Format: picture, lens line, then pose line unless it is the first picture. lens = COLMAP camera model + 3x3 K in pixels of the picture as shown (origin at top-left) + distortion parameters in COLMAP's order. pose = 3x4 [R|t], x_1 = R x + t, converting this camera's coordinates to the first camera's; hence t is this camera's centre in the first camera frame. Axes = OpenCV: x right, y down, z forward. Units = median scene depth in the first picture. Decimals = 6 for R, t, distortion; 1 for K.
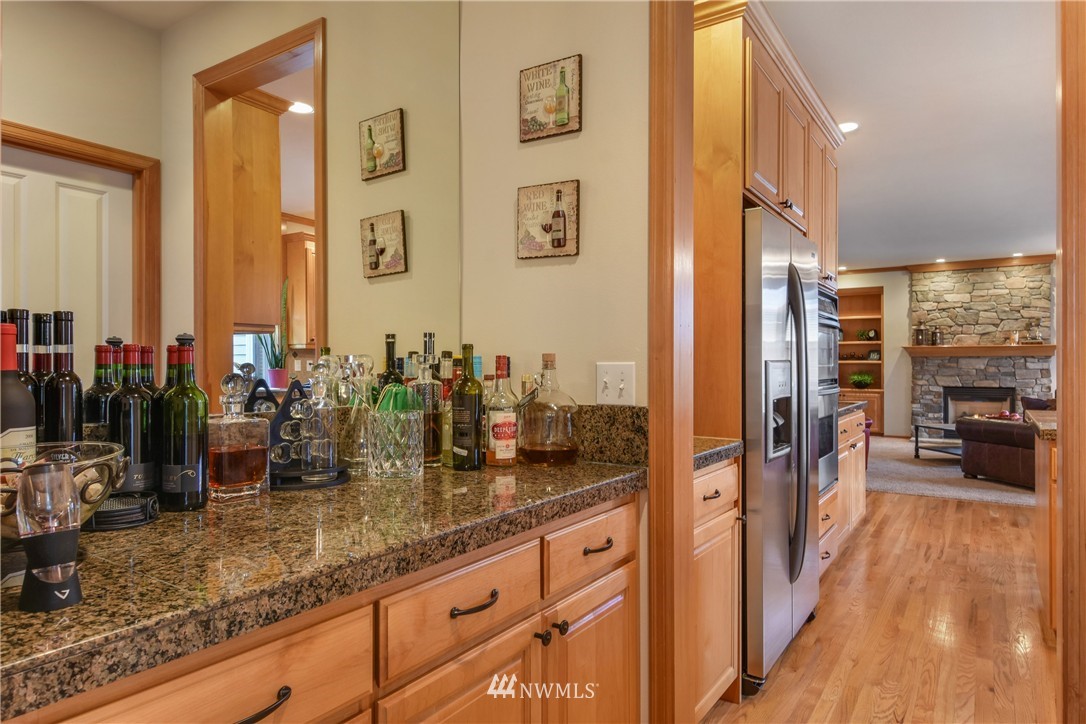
lens RADIAL K [[655.0, 0, 543.1], [0, 655.0, 366.0], [0, 0, 1]] dist [0.053251, -0.044774]
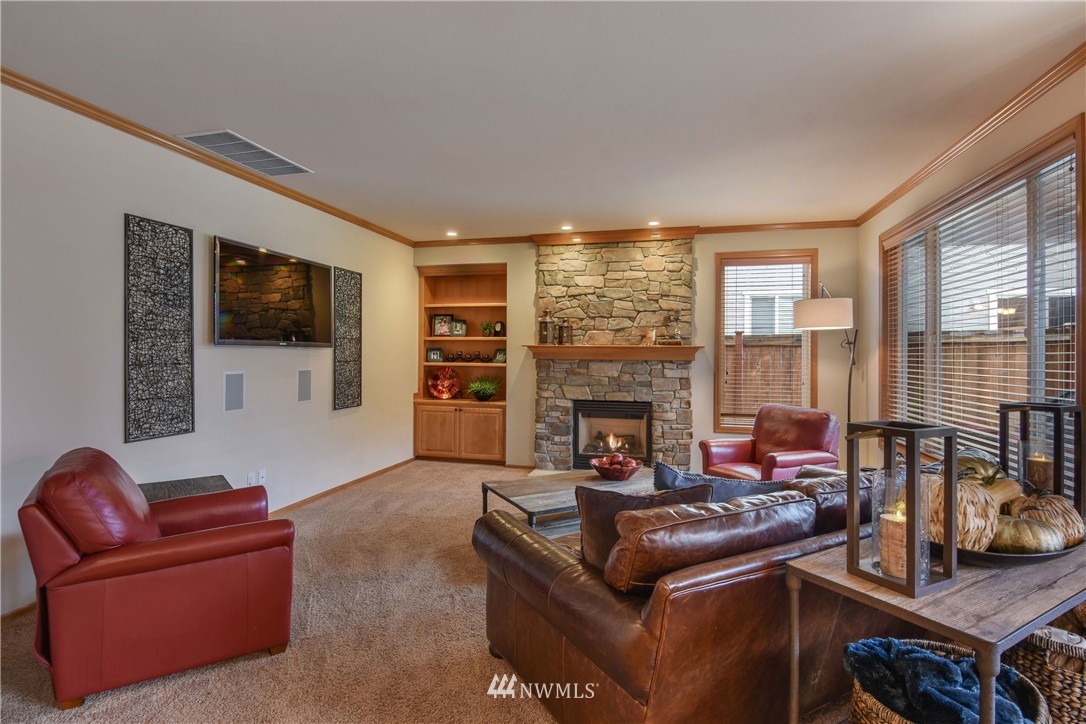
lens RADIAL K [[534.5, 0, 537.9], [0, 534.5, 356.4], [0, 0, 1]] dist [-0.000344, -0.000442]
pose [[0.943384, 0.006310, 0.331642, 0.375266], [-0.007224, 0.999973, 0.001522, -0.018558], [-0.331623, -0.003831, 0.943404, 0.457440]]
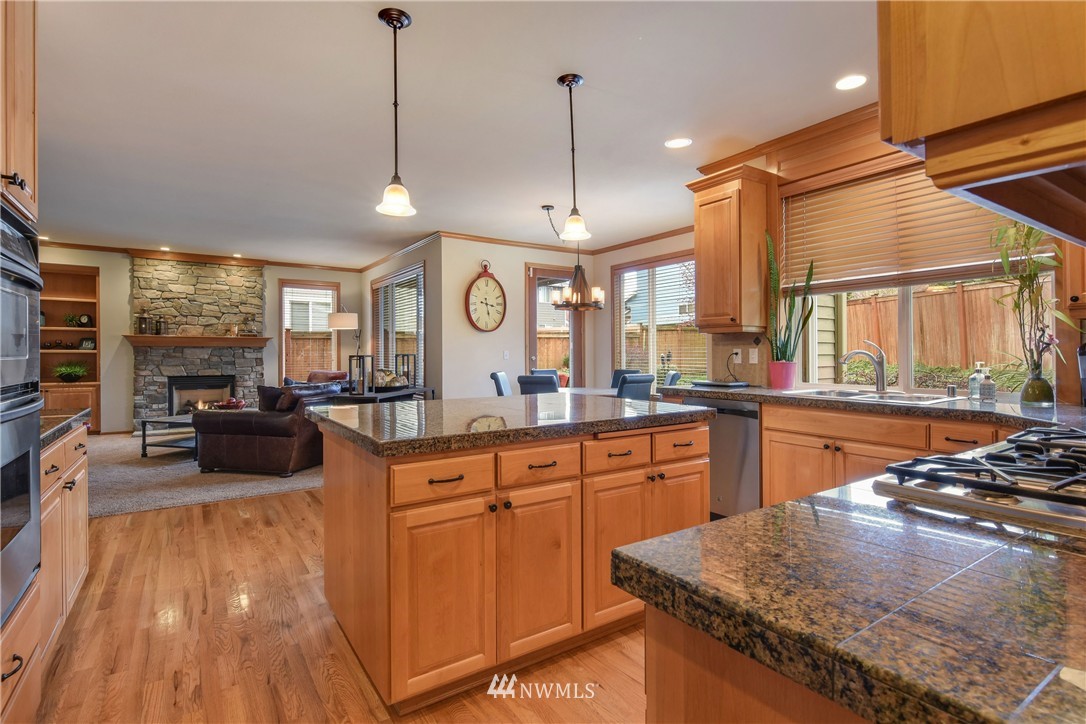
lens RADIAL K [[534.5, 0, 537.9], [0, 534.5, 356.4], [0, 0, 1]] dist [-0.000344, -0.000442]
pose [[0.386739, -0.003733, 0.922182, 0.080596], [0.001081, 0.999993, 0.003594, -0.001405], [-0.922189, -0.000394, 0.386740, 0.183148]]
